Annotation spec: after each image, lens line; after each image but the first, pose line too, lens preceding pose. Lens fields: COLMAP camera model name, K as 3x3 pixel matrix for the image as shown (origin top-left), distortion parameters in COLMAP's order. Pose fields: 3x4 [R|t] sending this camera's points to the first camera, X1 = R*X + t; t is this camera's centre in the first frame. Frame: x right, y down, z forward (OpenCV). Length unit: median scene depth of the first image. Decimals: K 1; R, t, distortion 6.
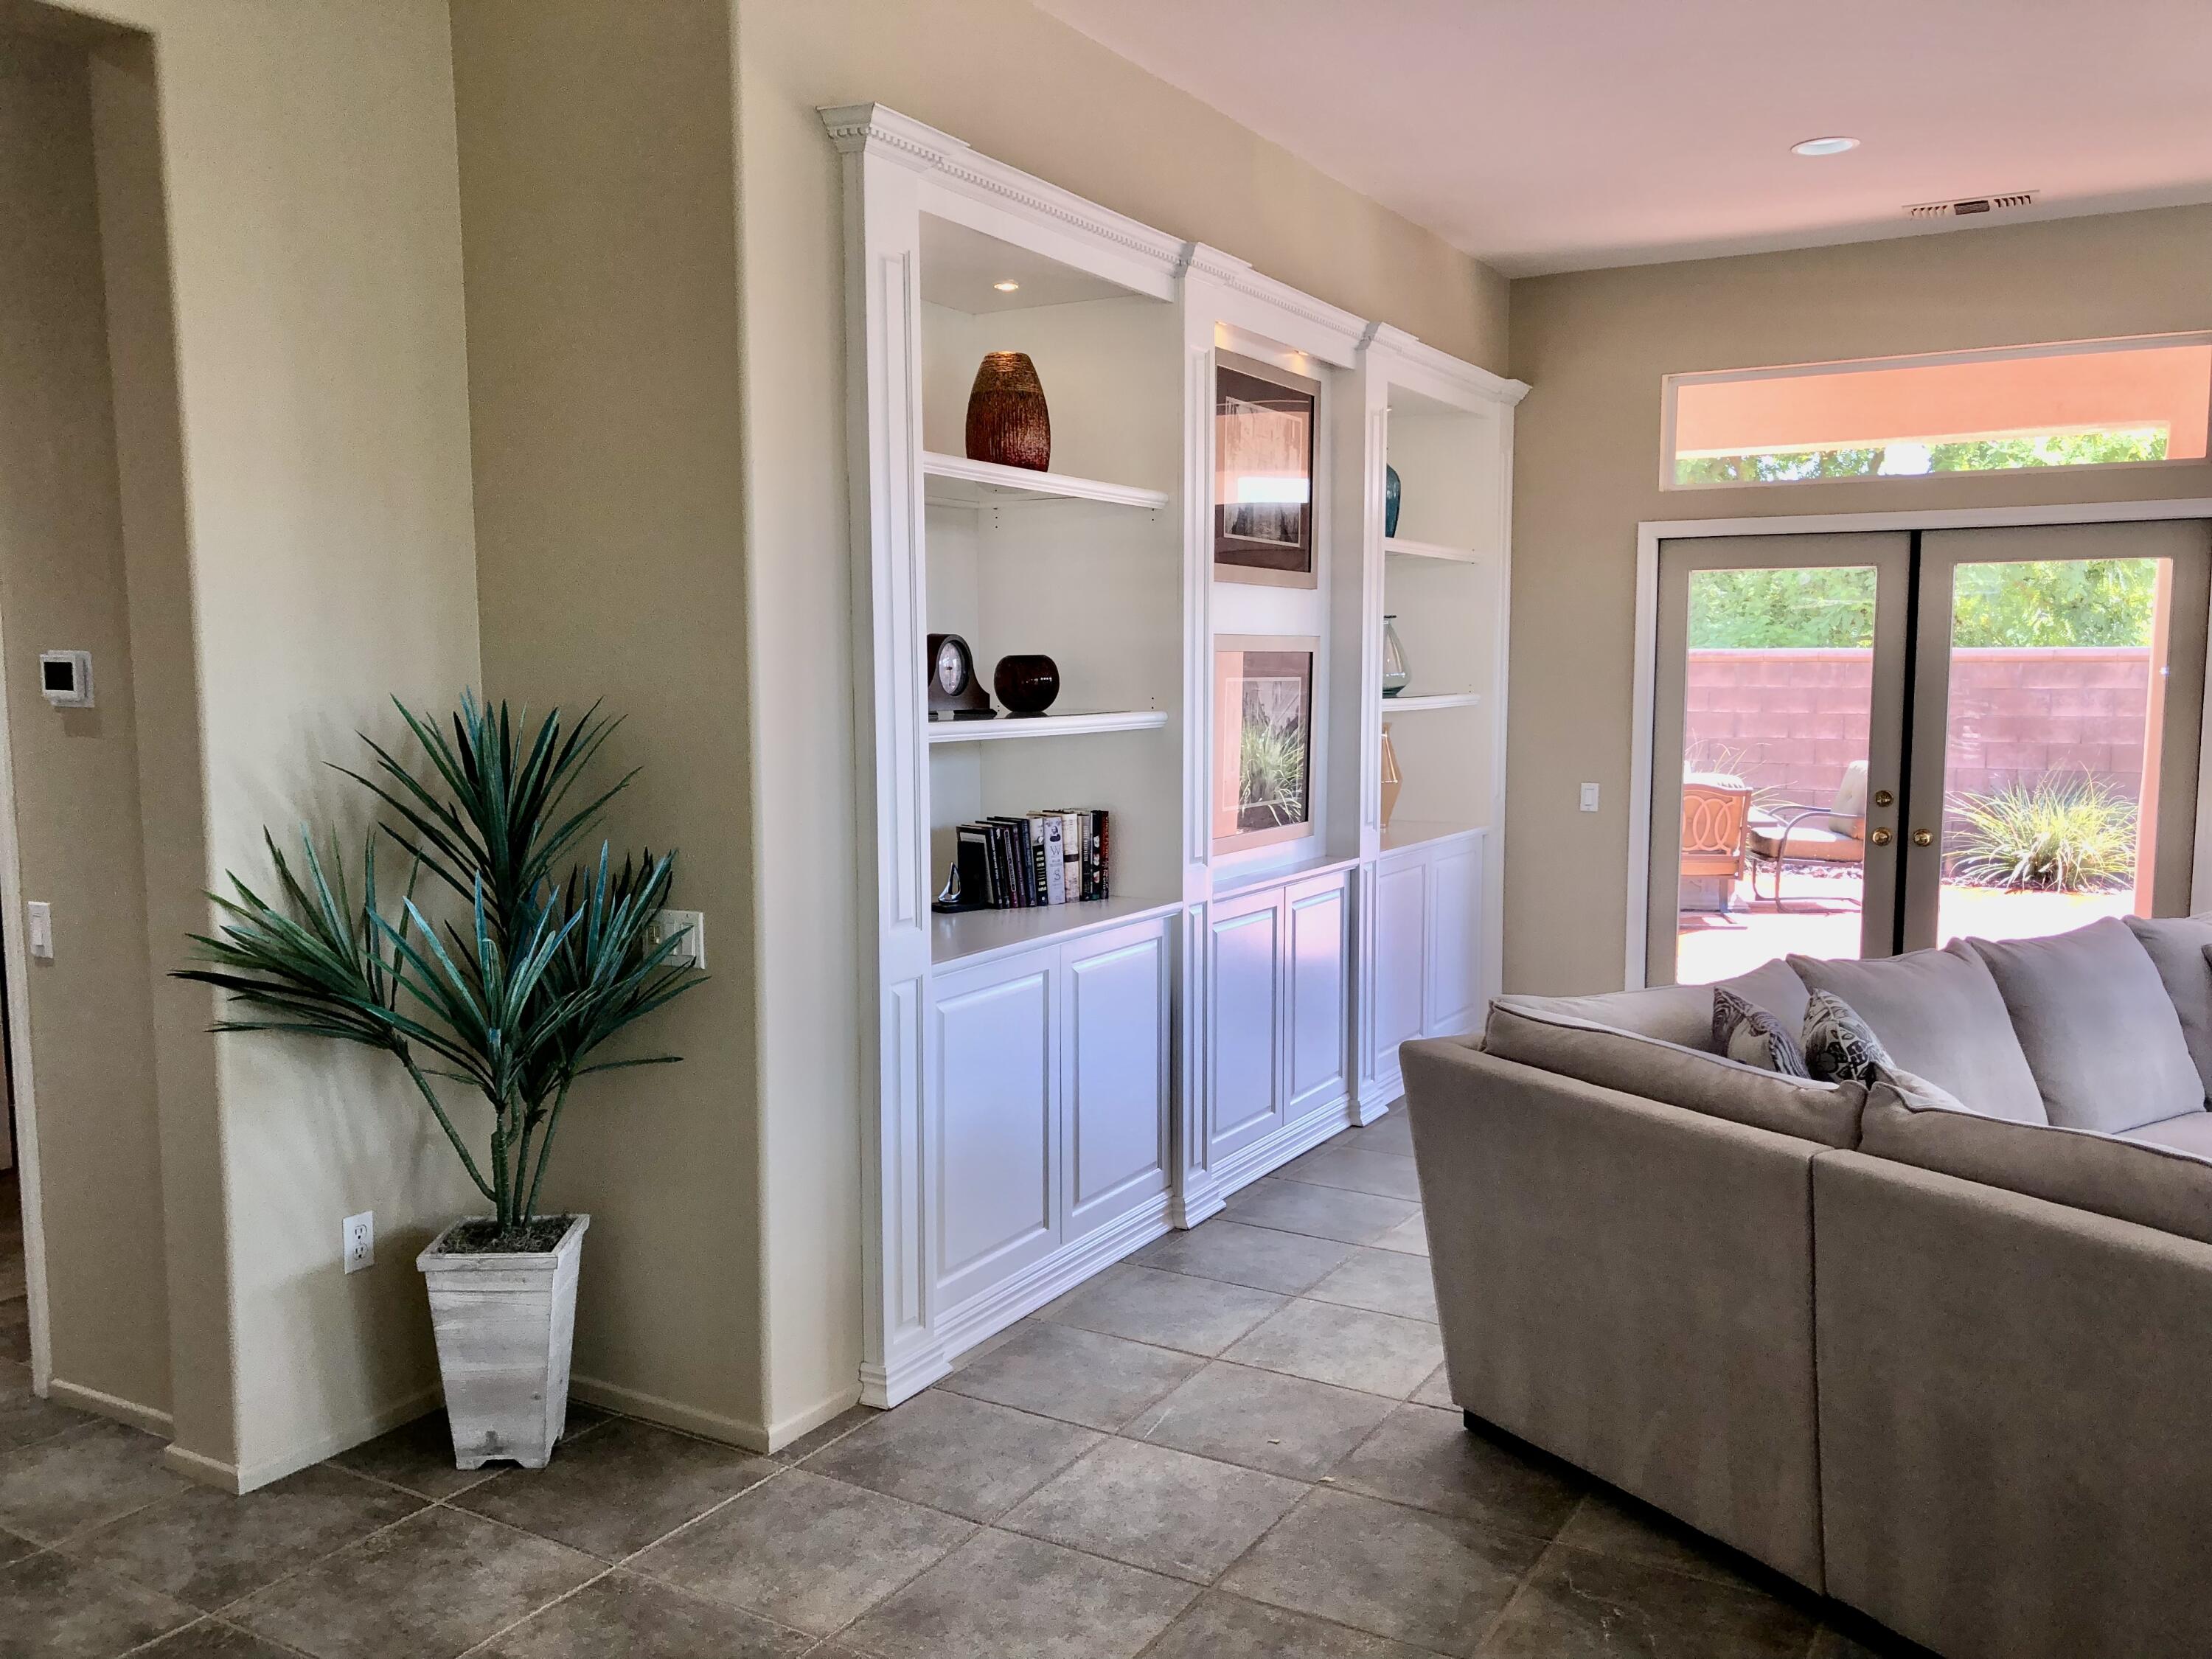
lens RADIAL K [[1820.3, 0, 1116.2], [0, 1820.3, 850.8], [0, 0, 1]] dist [0.025486, 0.020181]
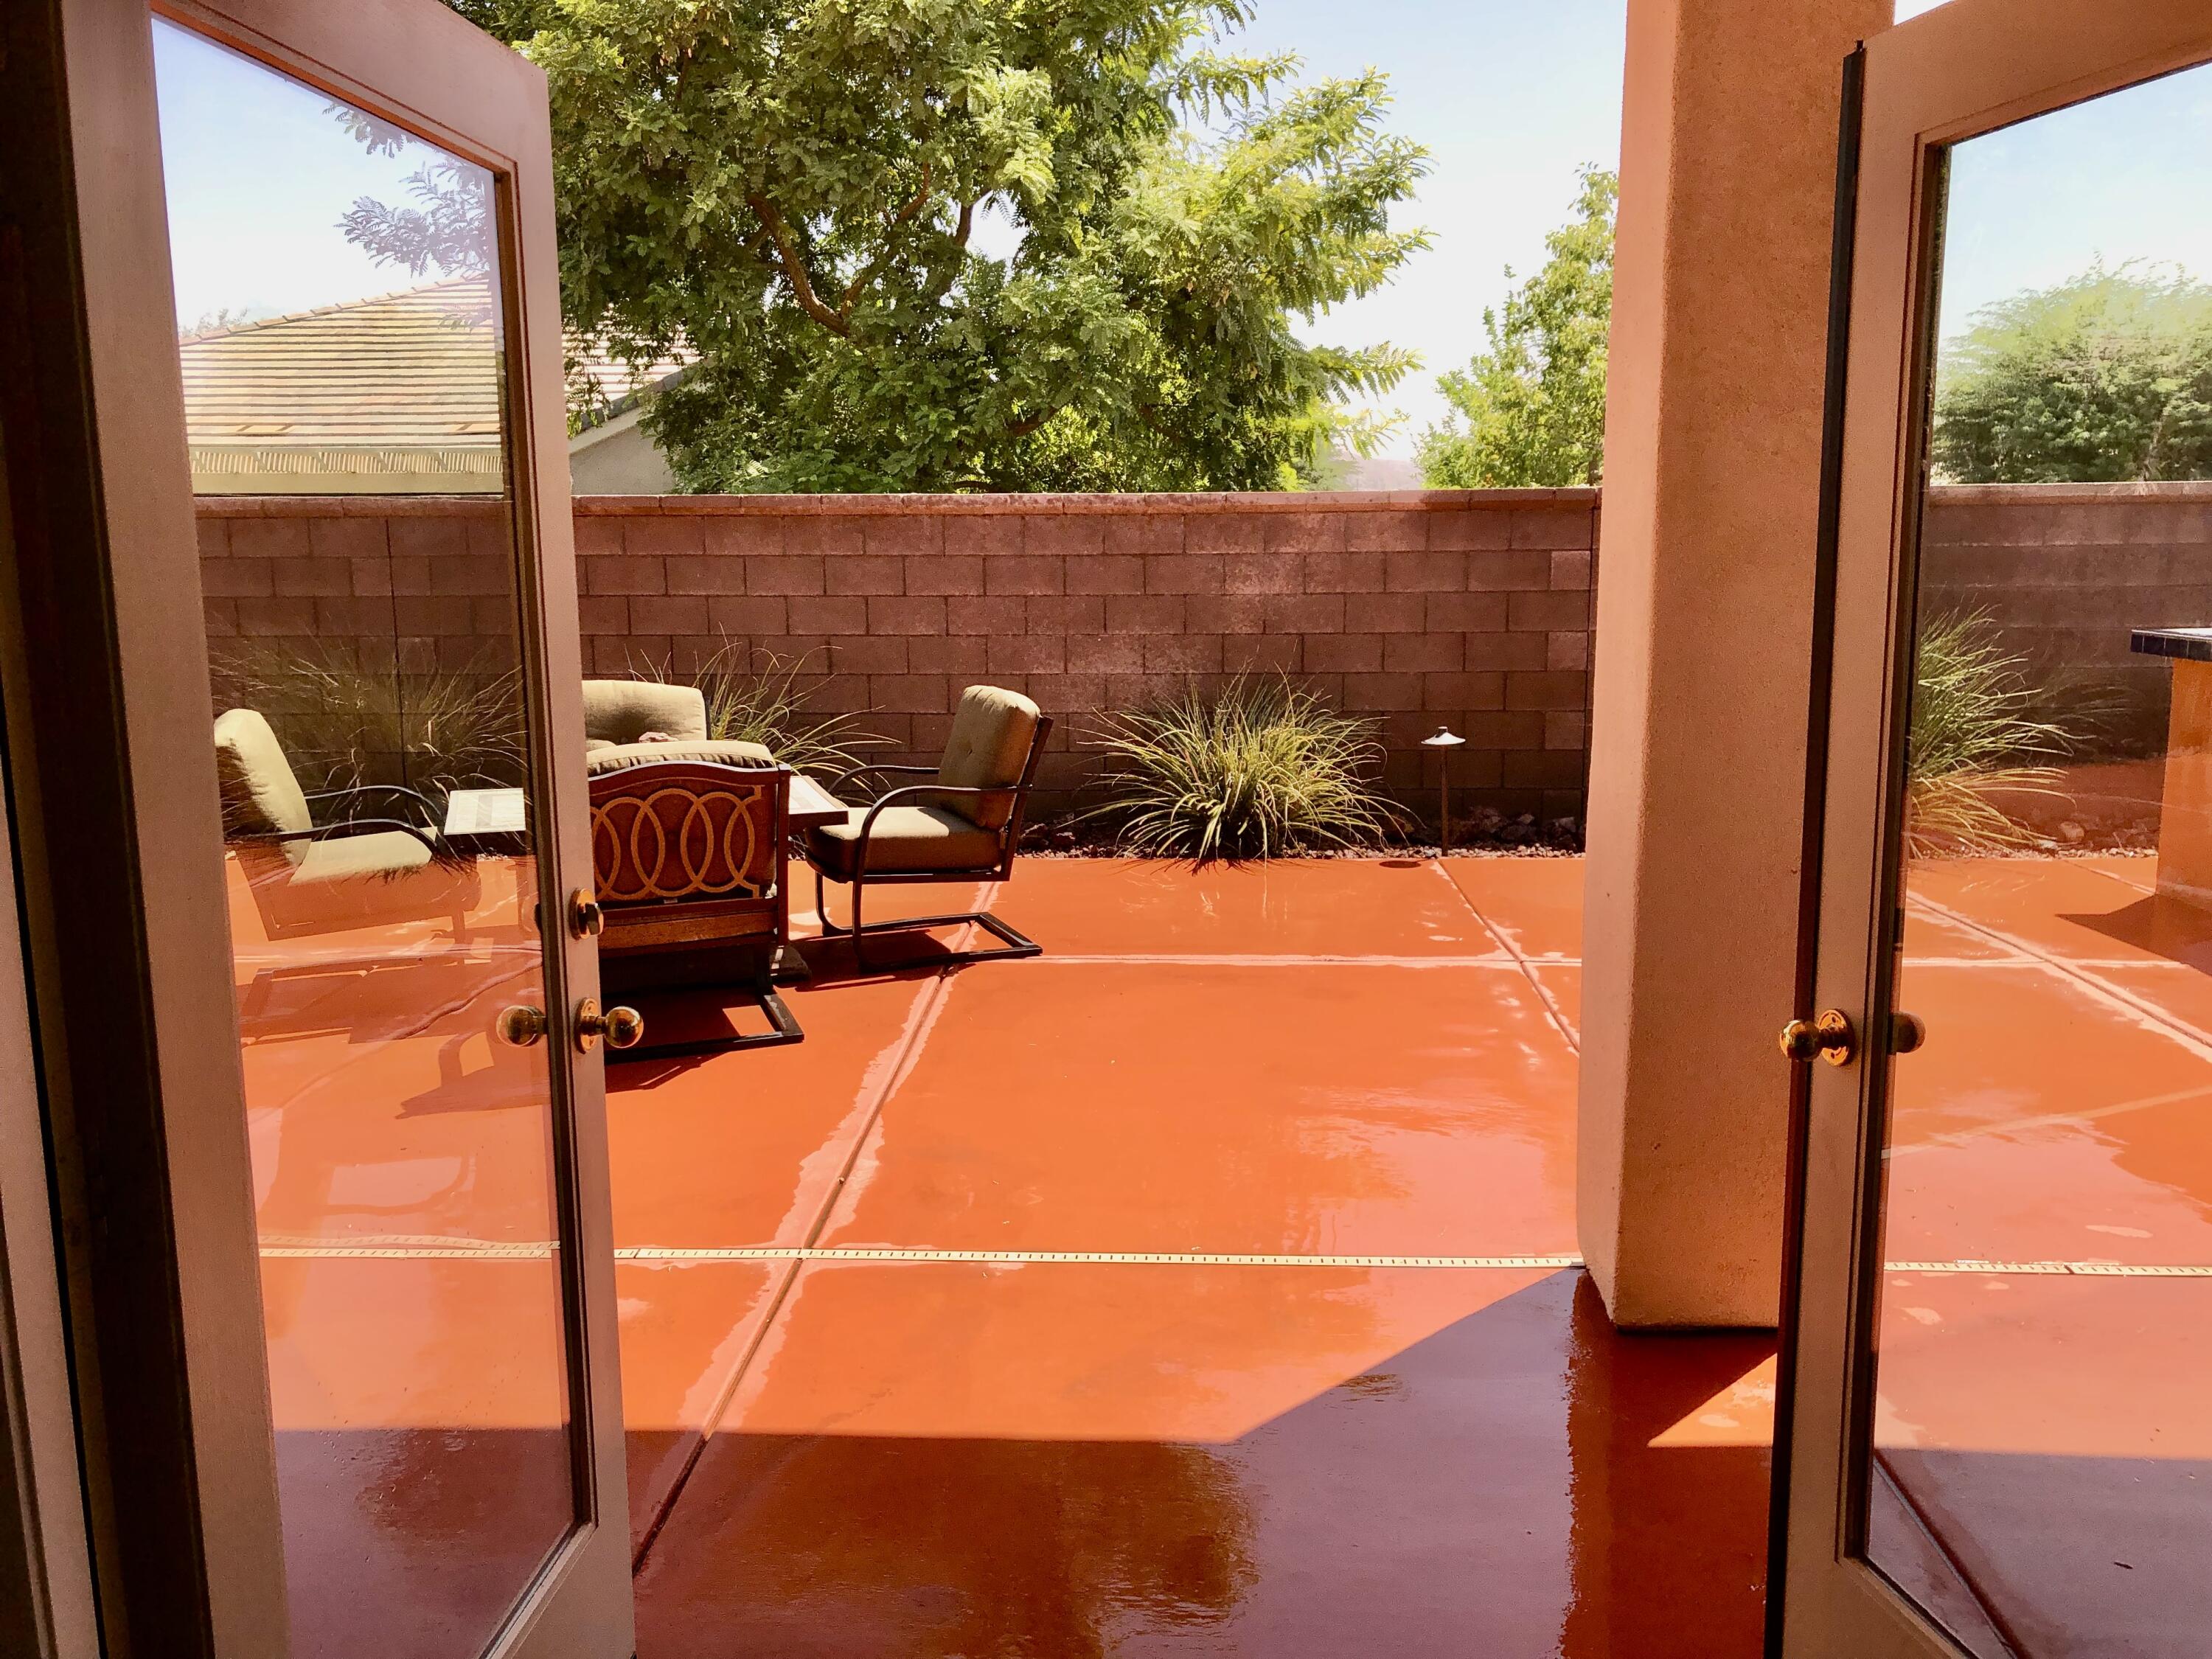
lens RADIAL K [[1820.3, 0, 1118.9], [0, 1820.3, 830.2], [0, 0, 1]] dist [0.025486, 0.020181]
pose [[0.888222, -0.082204, 0.452001, 0.167448], [0.054386, 0.995758, 0.074223, -0.039718], [-0.456185, -0.041344, 0.888924, 0.429921]]
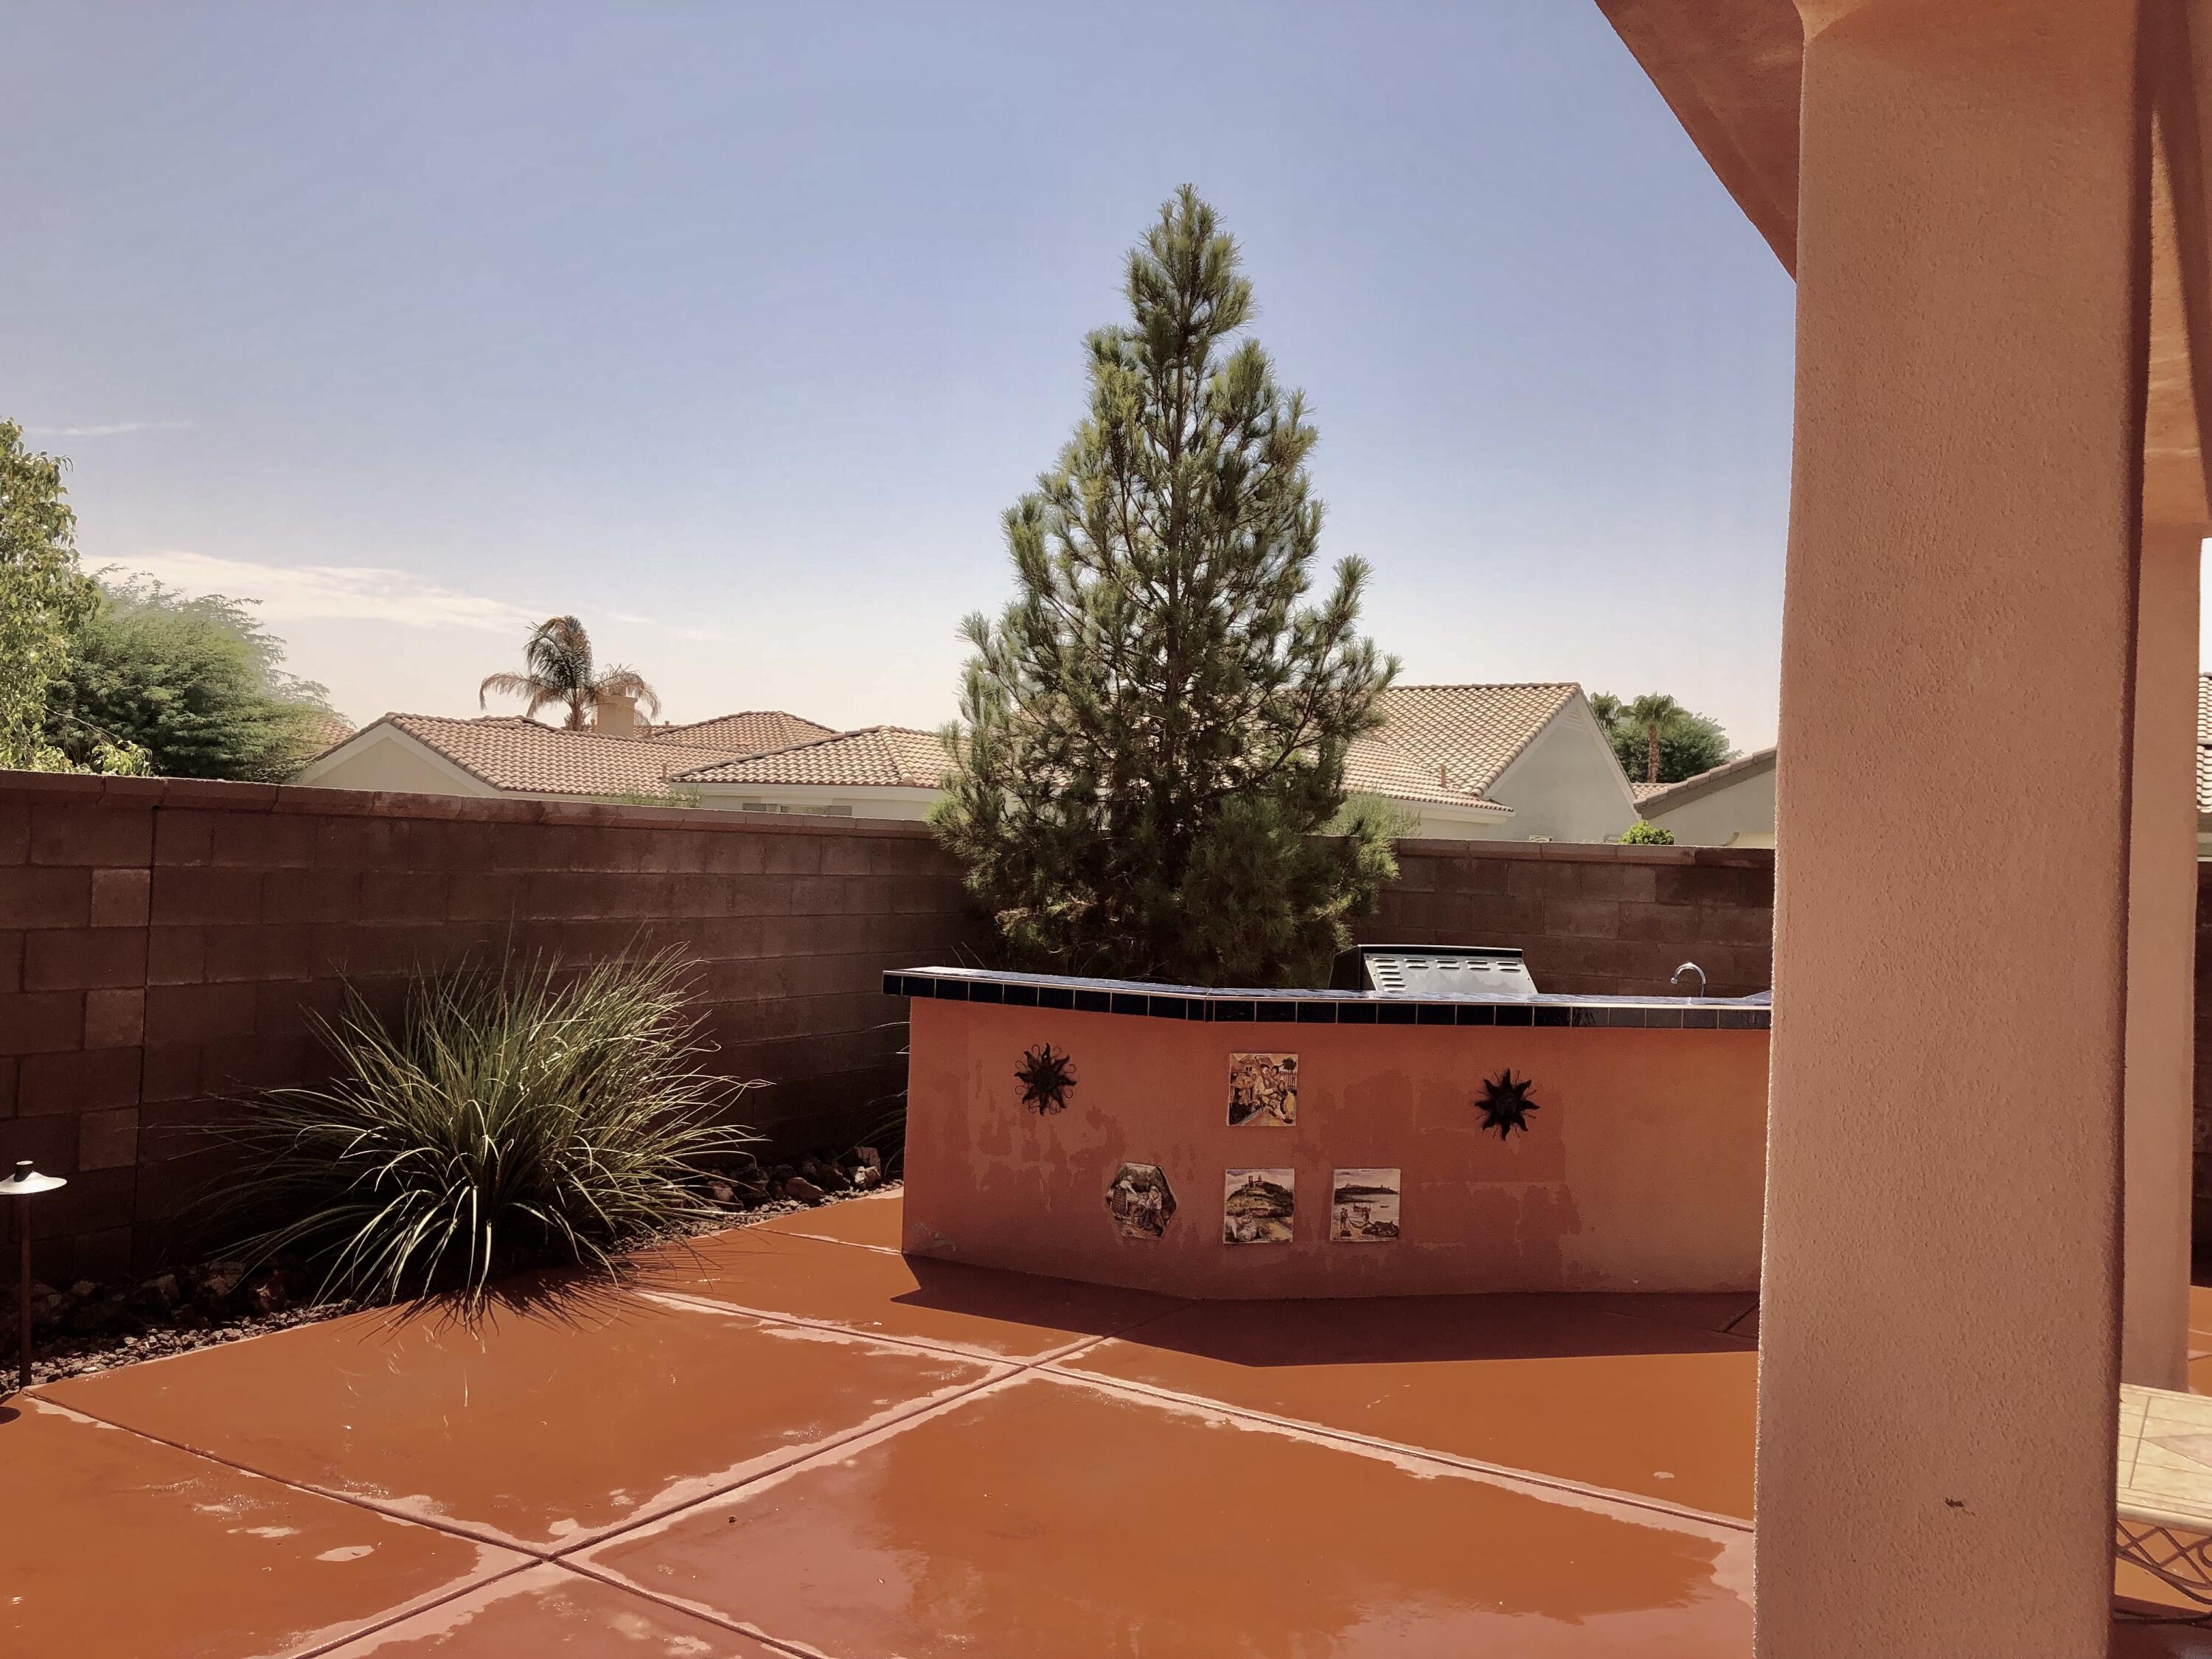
lens RADIAL K [[1820.3, 0, 1104.2], [0, 1820.3, 820.6], [0, 0, 1]] dist [0.025486, 0.020181]
pose [[0.043164, 0.018034, 0.998905, 0.185498], [0.069728, 0.997345, -0.021019, -0.069795], [-0.996632, 0.070559, 0.041792, 0.705492]]
